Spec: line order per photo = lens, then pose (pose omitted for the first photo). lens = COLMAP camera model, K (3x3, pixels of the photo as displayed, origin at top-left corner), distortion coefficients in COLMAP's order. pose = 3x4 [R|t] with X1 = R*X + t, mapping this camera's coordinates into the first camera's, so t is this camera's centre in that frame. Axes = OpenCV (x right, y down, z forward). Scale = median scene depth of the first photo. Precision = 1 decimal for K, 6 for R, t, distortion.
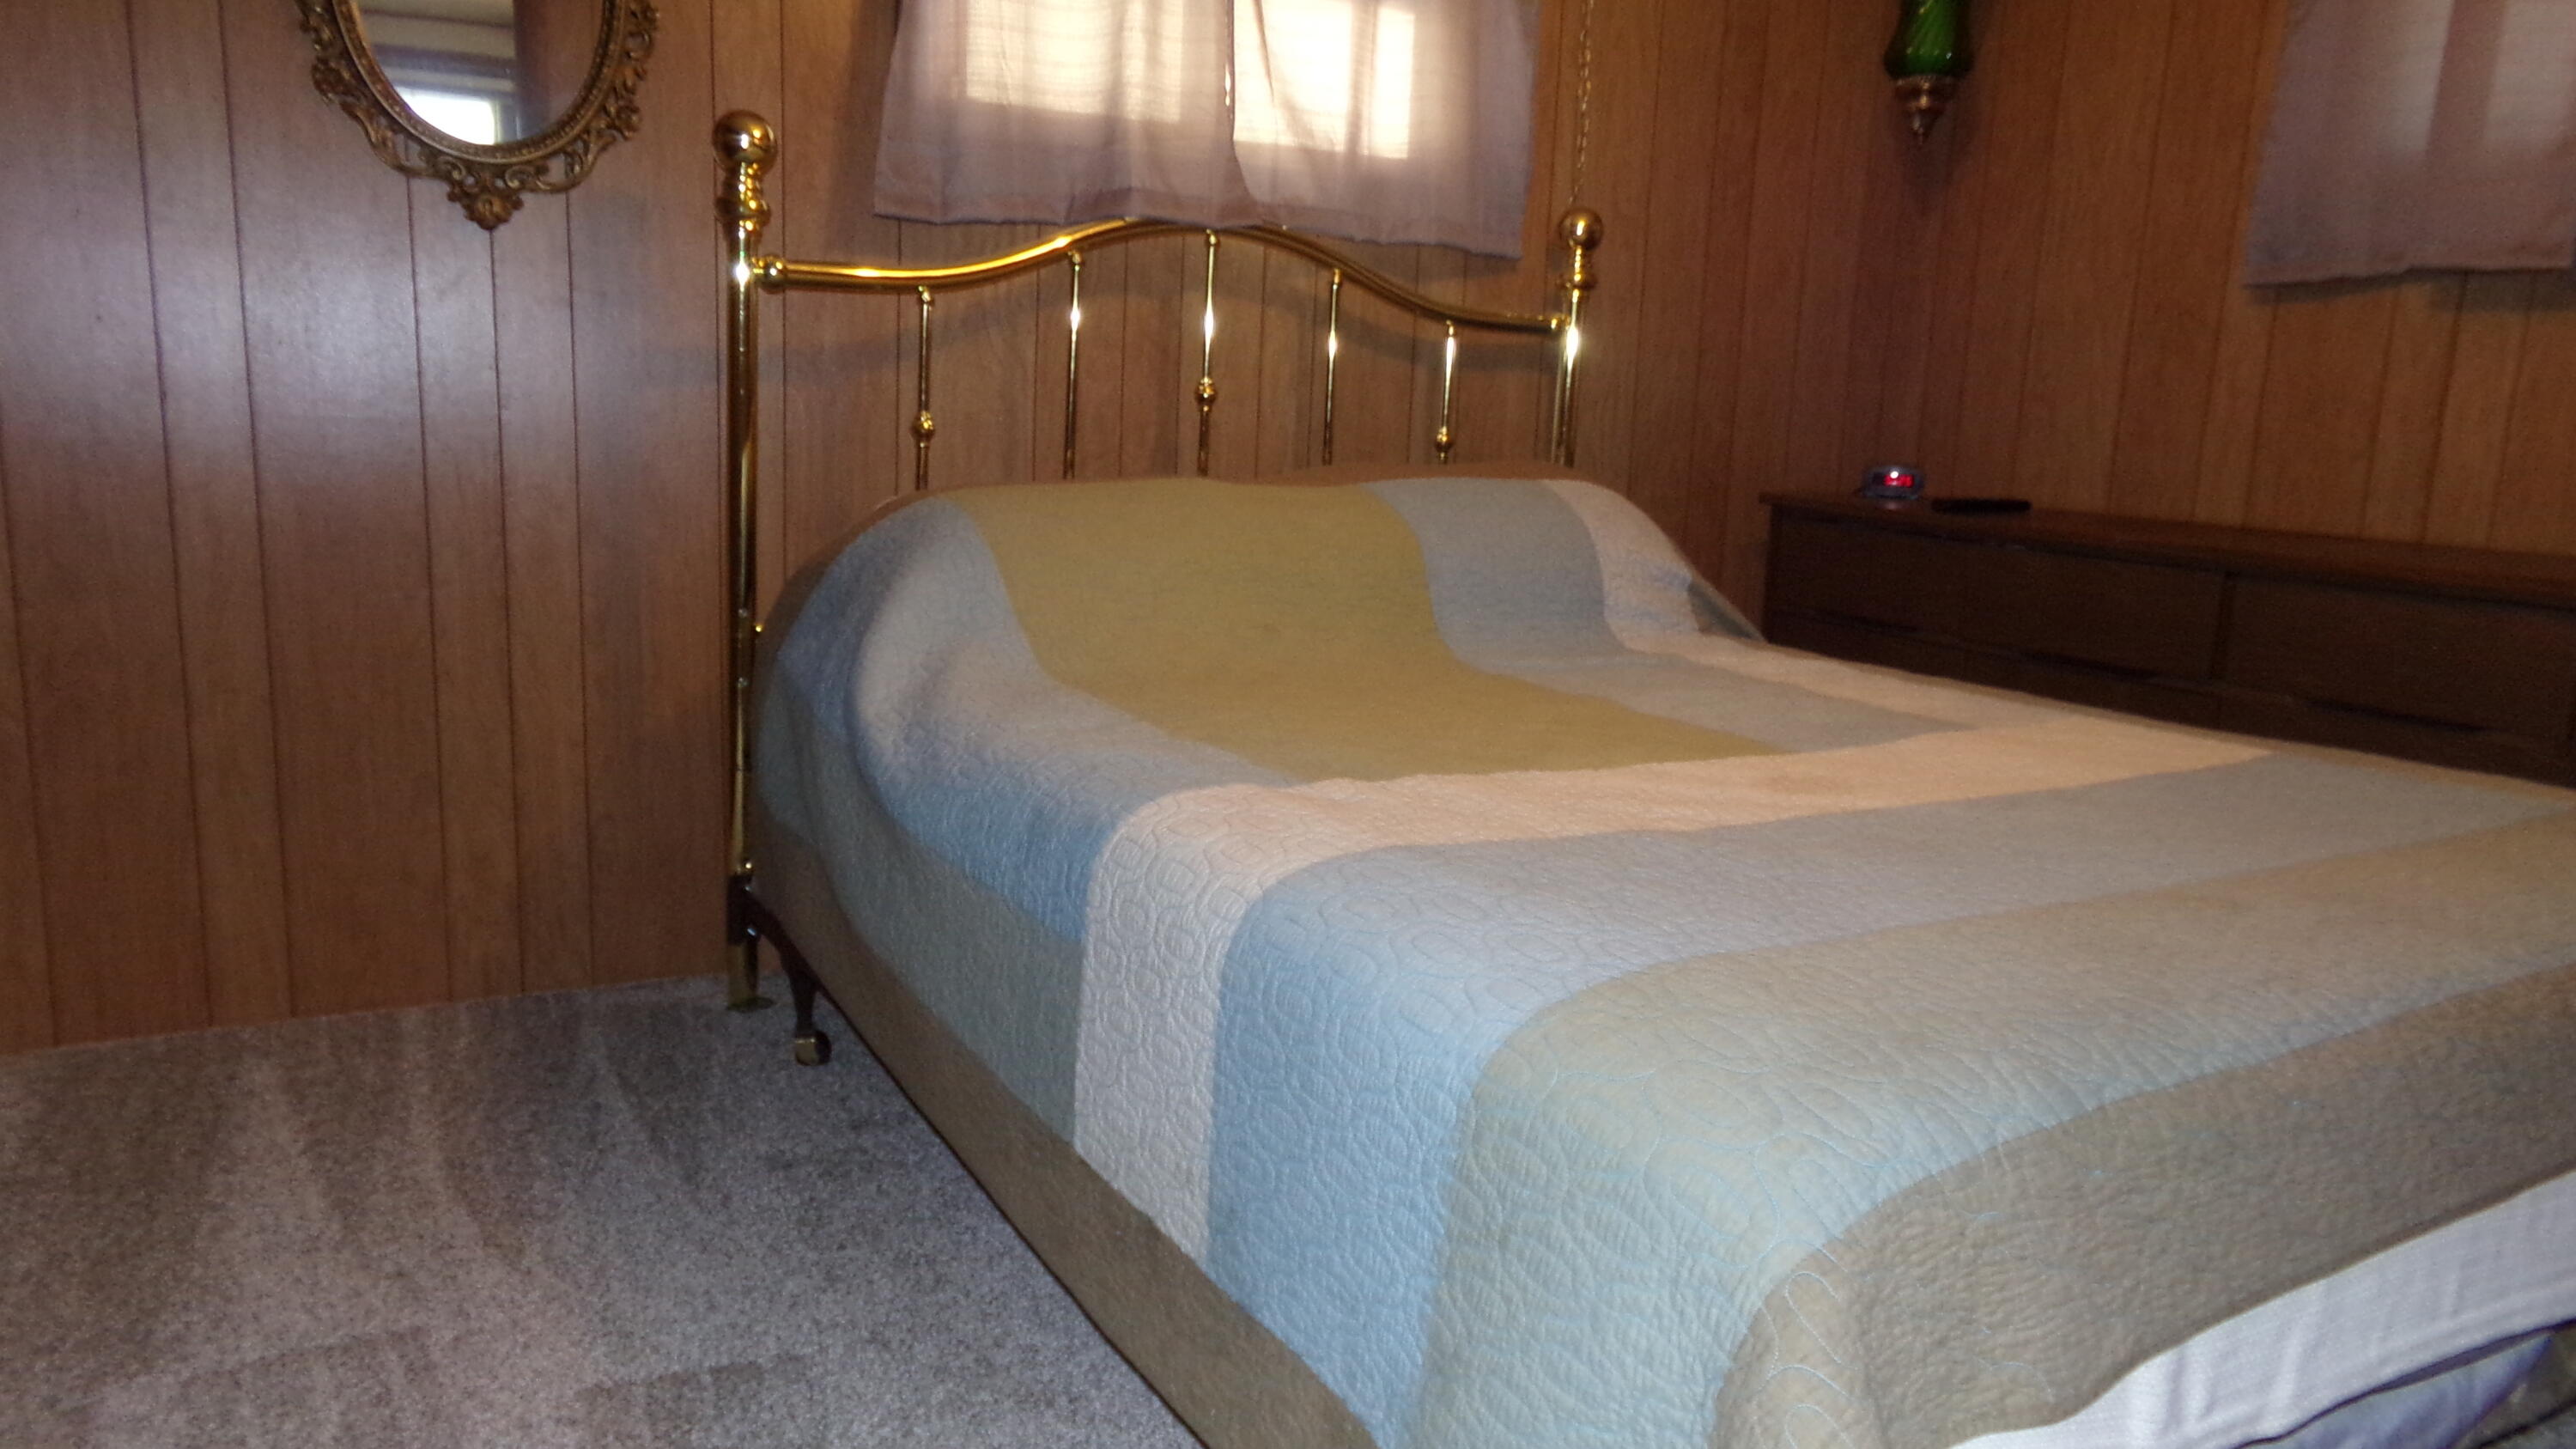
lens RADIAL K [[1801.1, 0, 1288.0], [0, 1801.1, 724.5], [0, 0, 1]] dist [-0.125890, 0.205746]
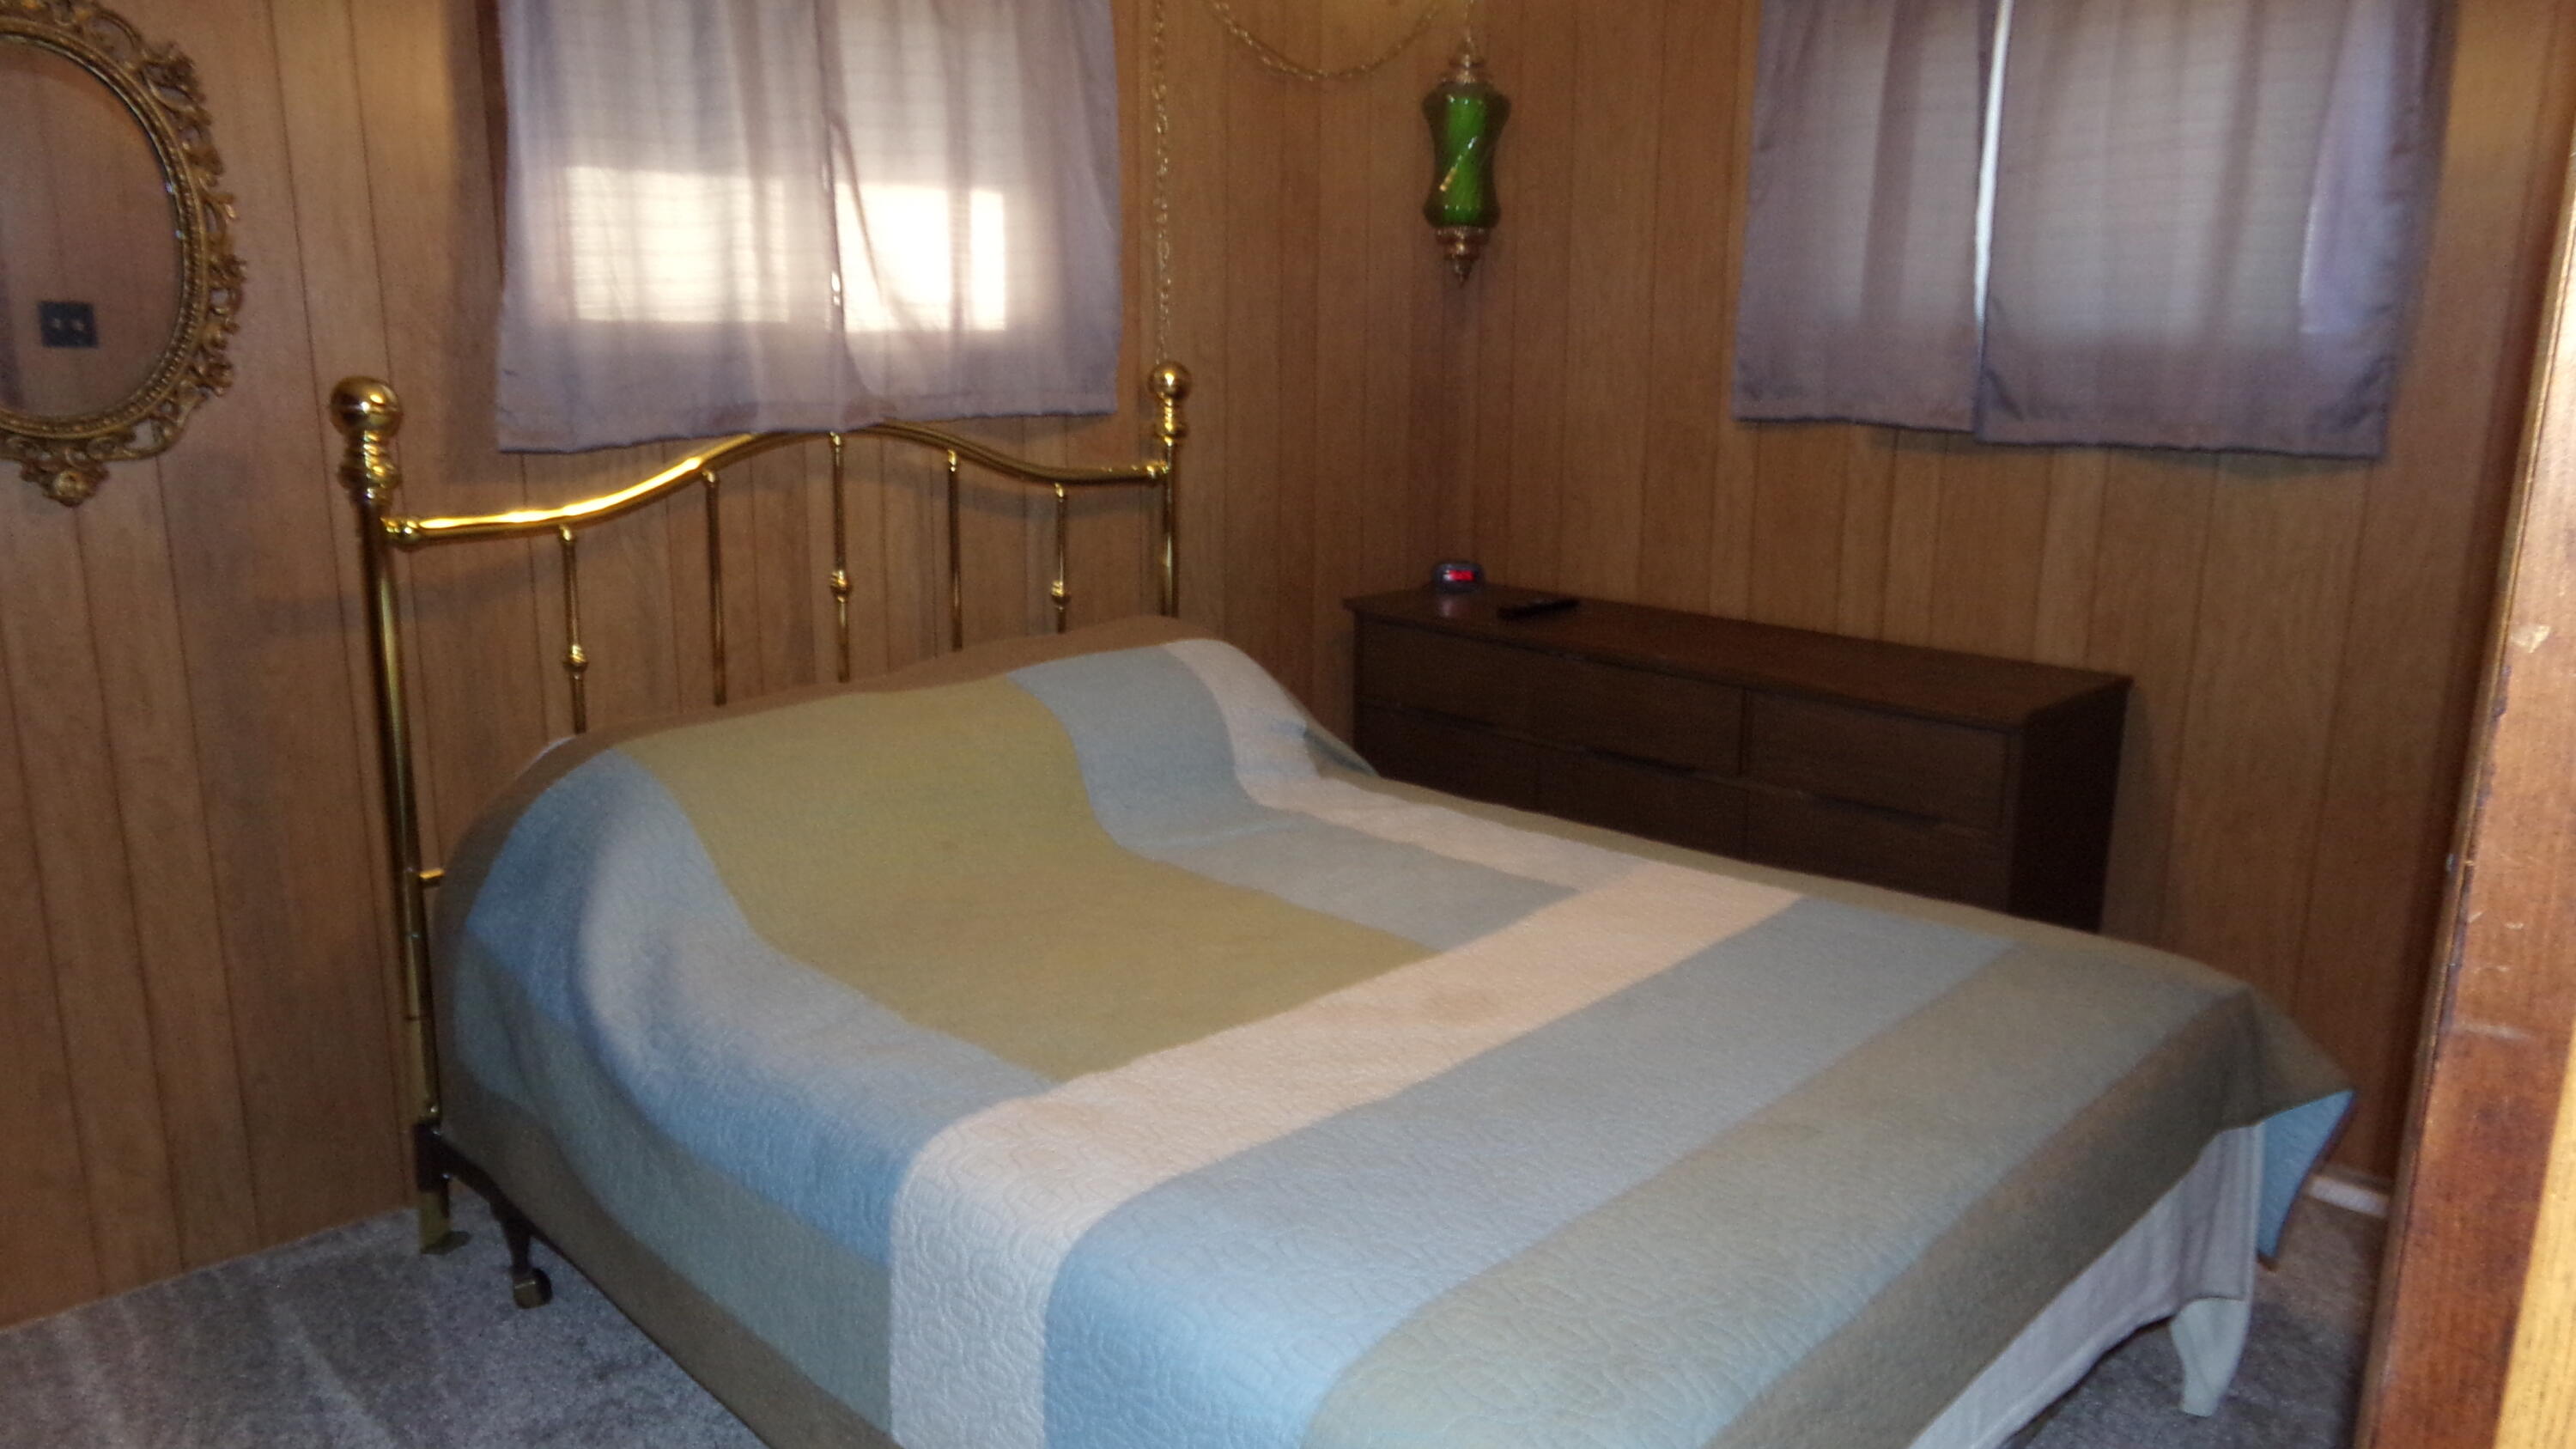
lens RADIAL K [[1784.1, 0, 1288.0], [0, 1784.1, 724.5], [0, 0, 1]] dist [-0.018636, 0.030506]
pose [[0.963935, -0.092058, 0.249710, -0.072739], [0.083167, 0.995476, 0.045948, -0.151858], [-0.252810, -0.023523, 0.967230, -0.091496]]
